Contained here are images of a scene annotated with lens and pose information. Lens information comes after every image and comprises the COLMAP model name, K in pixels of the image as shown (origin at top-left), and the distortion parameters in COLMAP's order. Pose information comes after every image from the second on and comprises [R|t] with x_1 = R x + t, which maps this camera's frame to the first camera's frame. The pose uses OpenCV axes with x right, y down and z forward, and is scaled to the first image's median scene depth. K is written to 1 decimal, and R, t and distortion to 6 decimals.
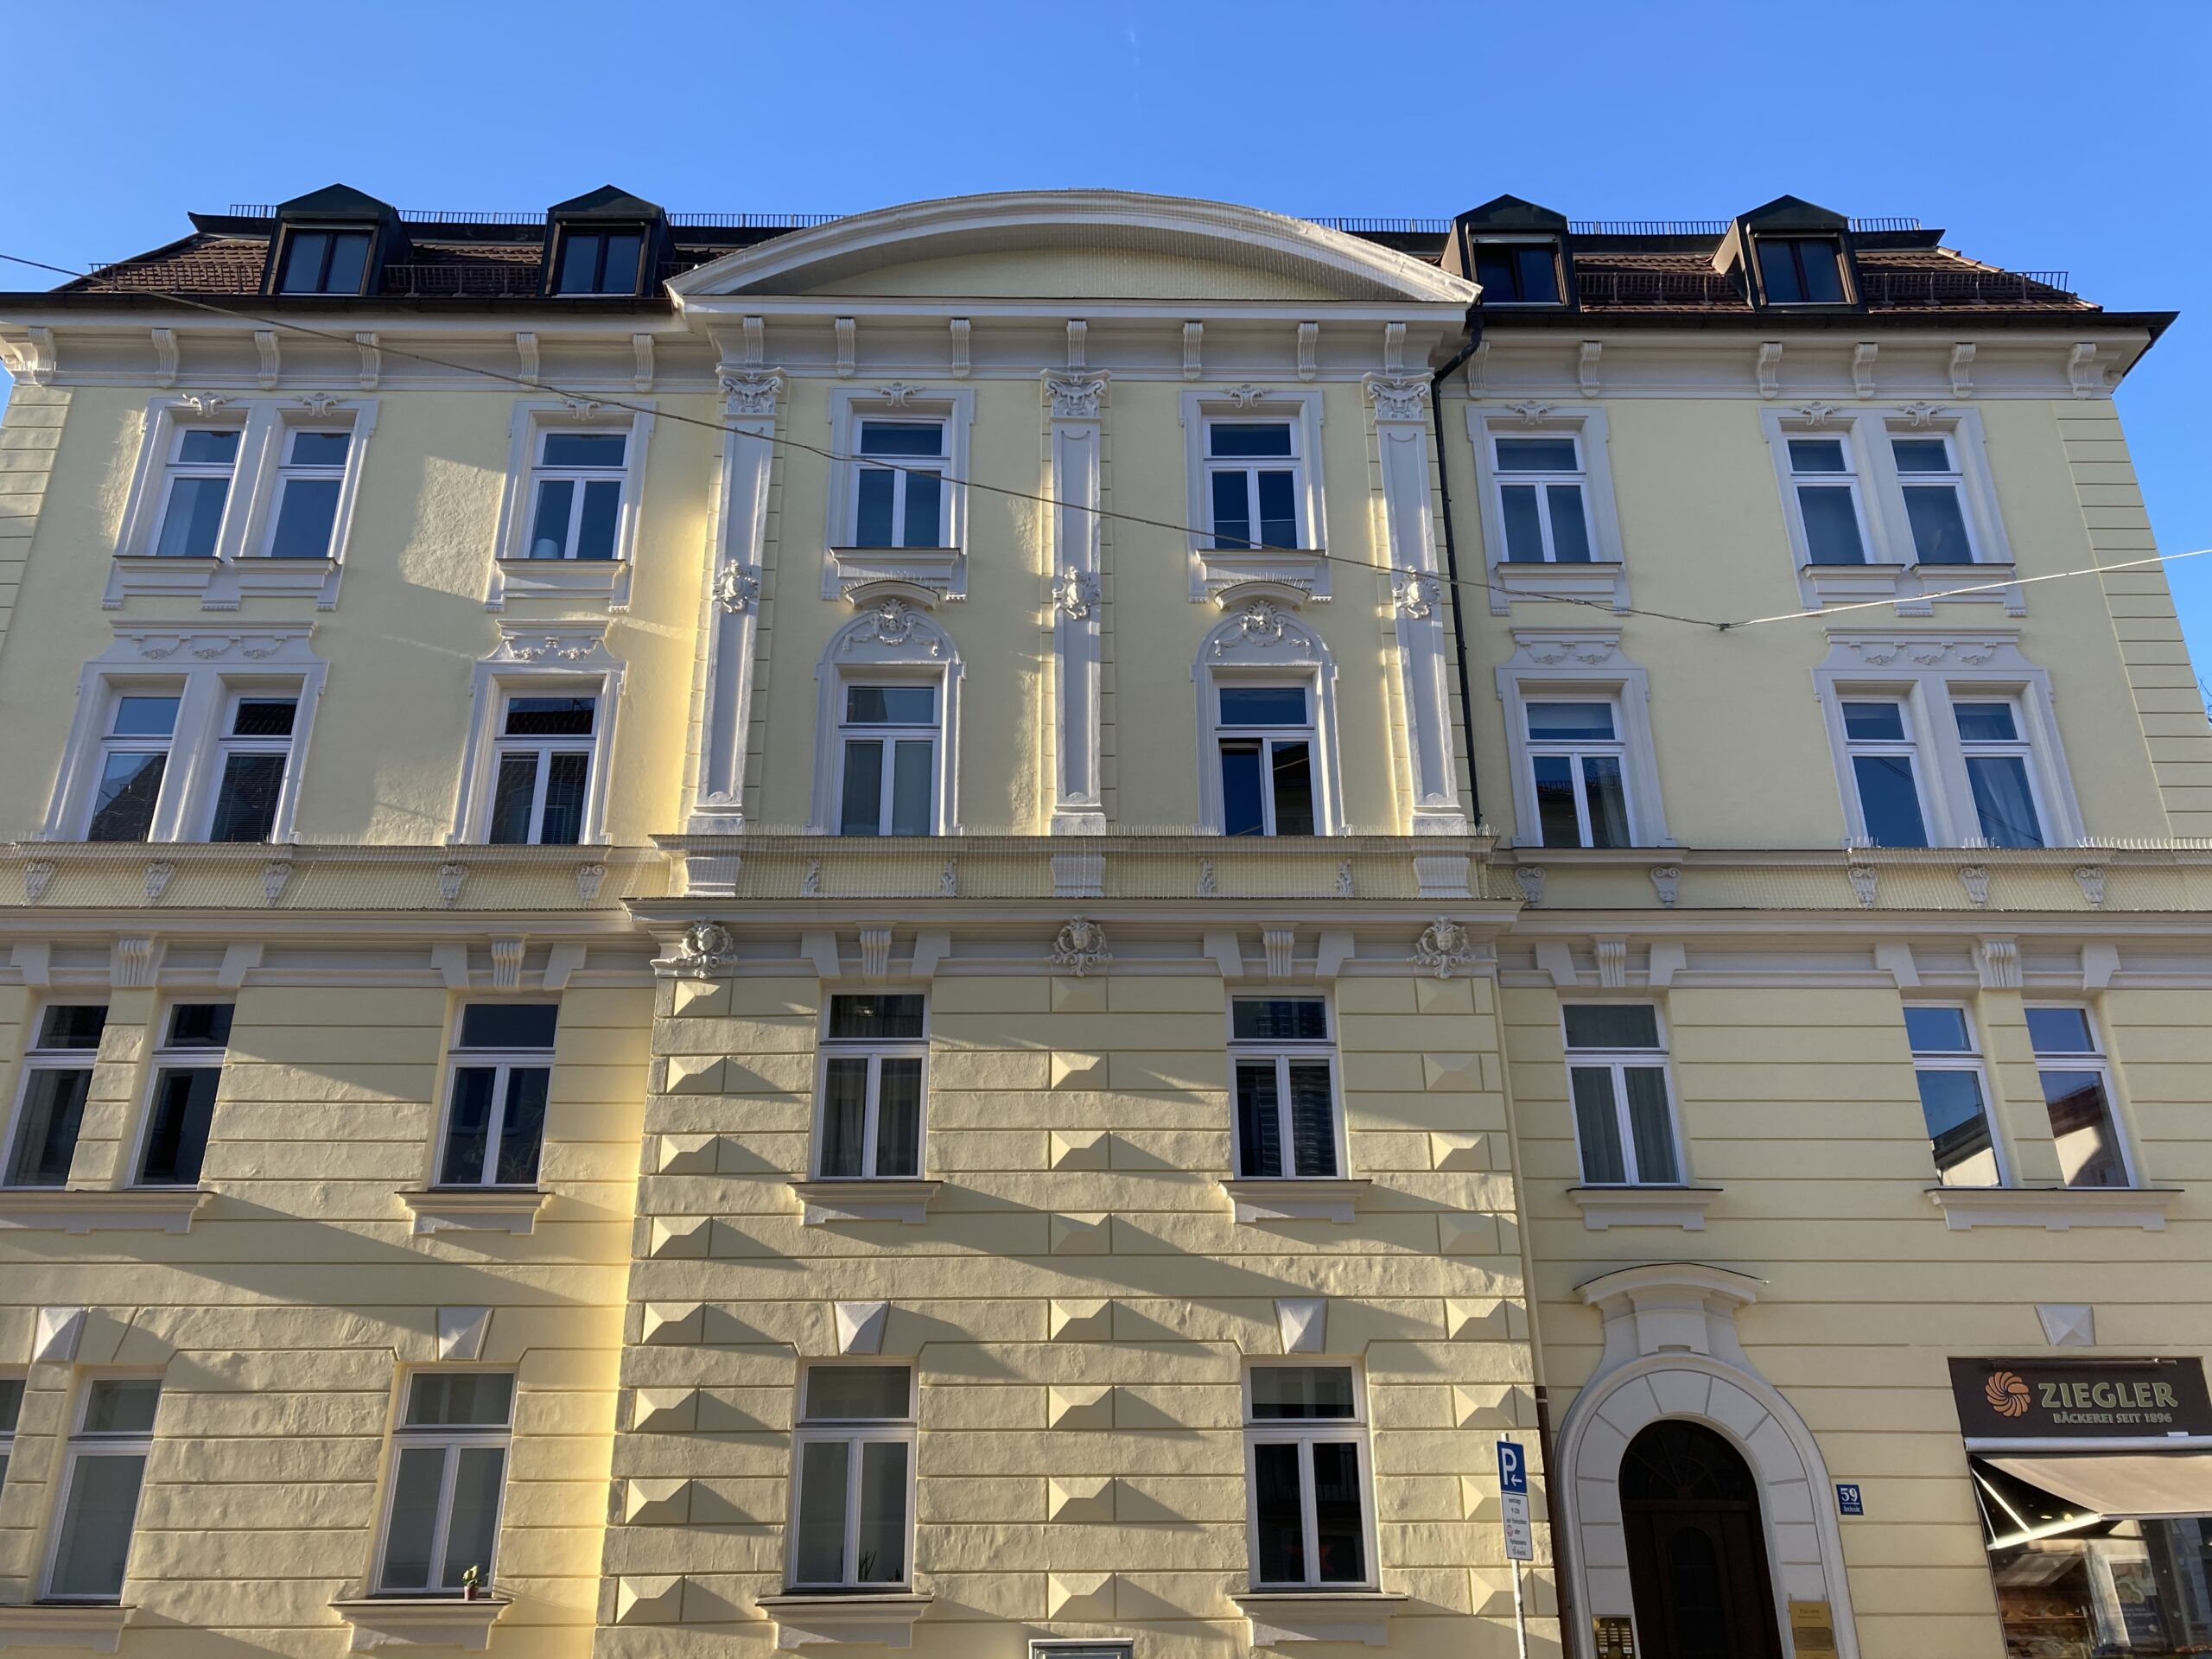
lens RADIAL K [[1804.2, 0, 1106.0], [0, 1804.2, 829.5], [0, 0, 1]] dist [0.051797, -0.067179]
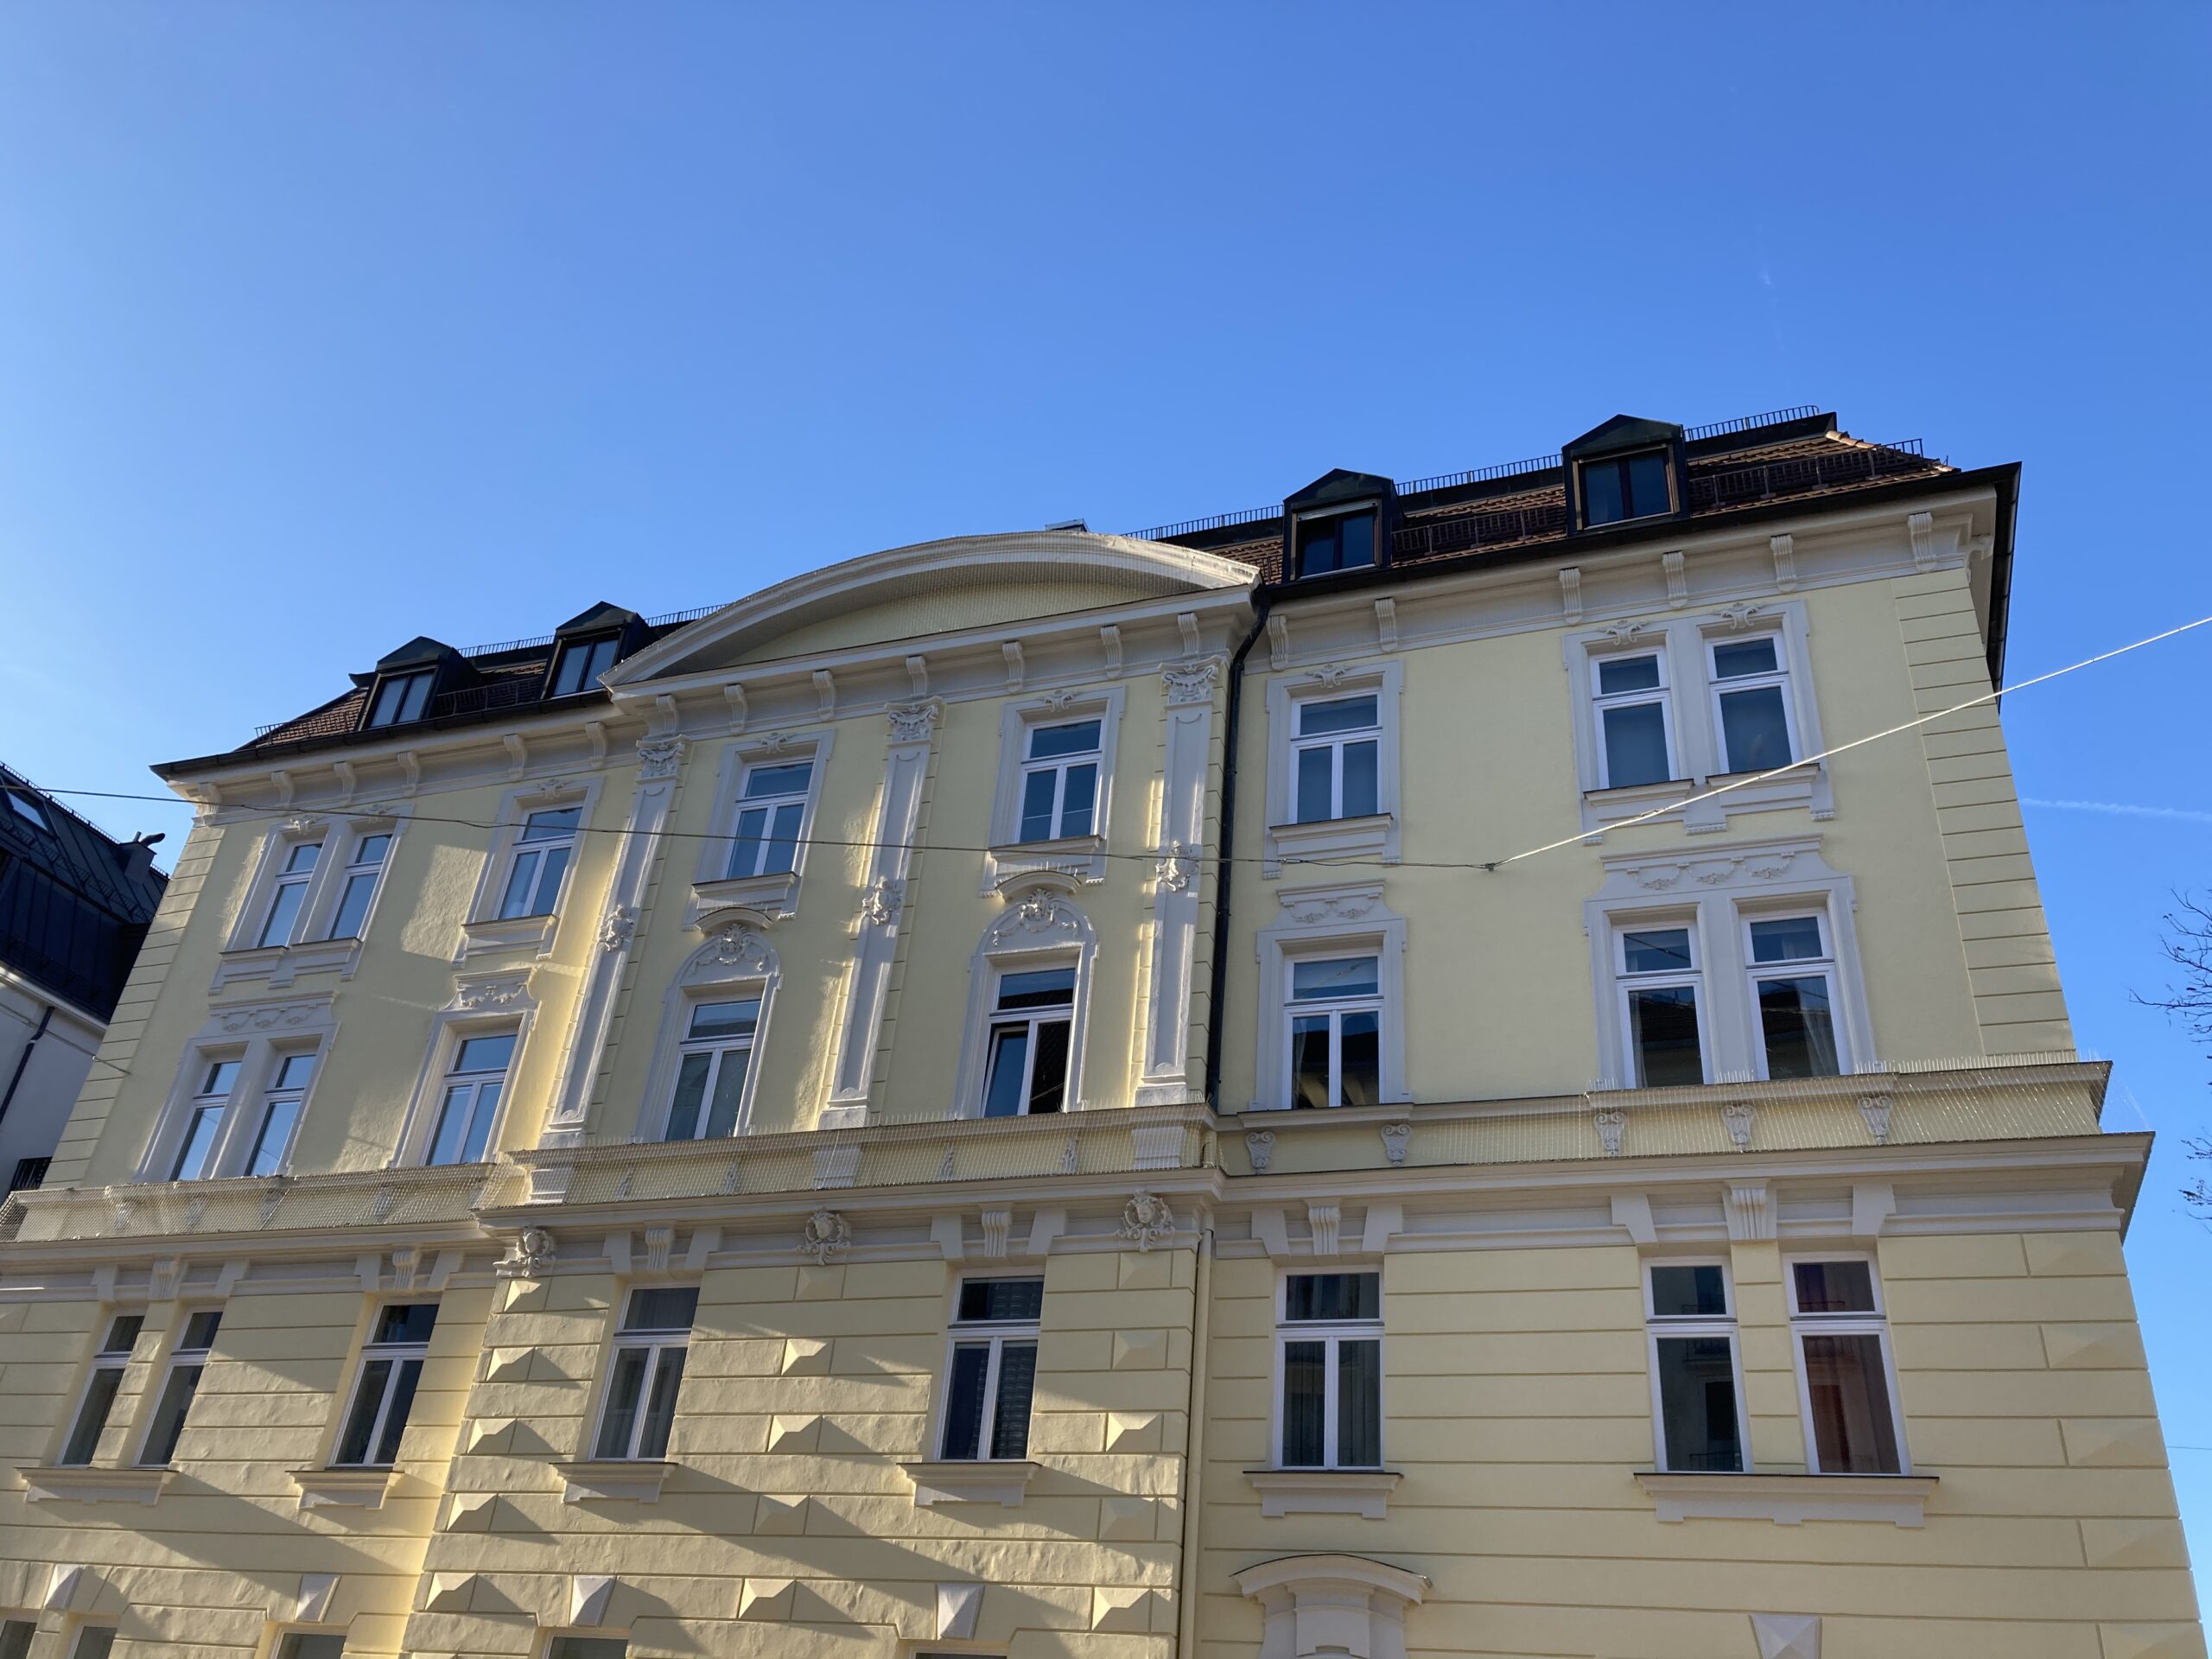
lens RADIAL K [[1830.8, 0, 1104.1], [0, 1830.8, 788.5], [0, 0, 1]] dist [0.024325, -0.006997]
pose [[0.927365, -0.125531, -0.352472, 0.544407], [0.068056, 0.982917, -0.171004, 0.001103], [0.367917, 0.134595, 0.920066, 0.013836]]
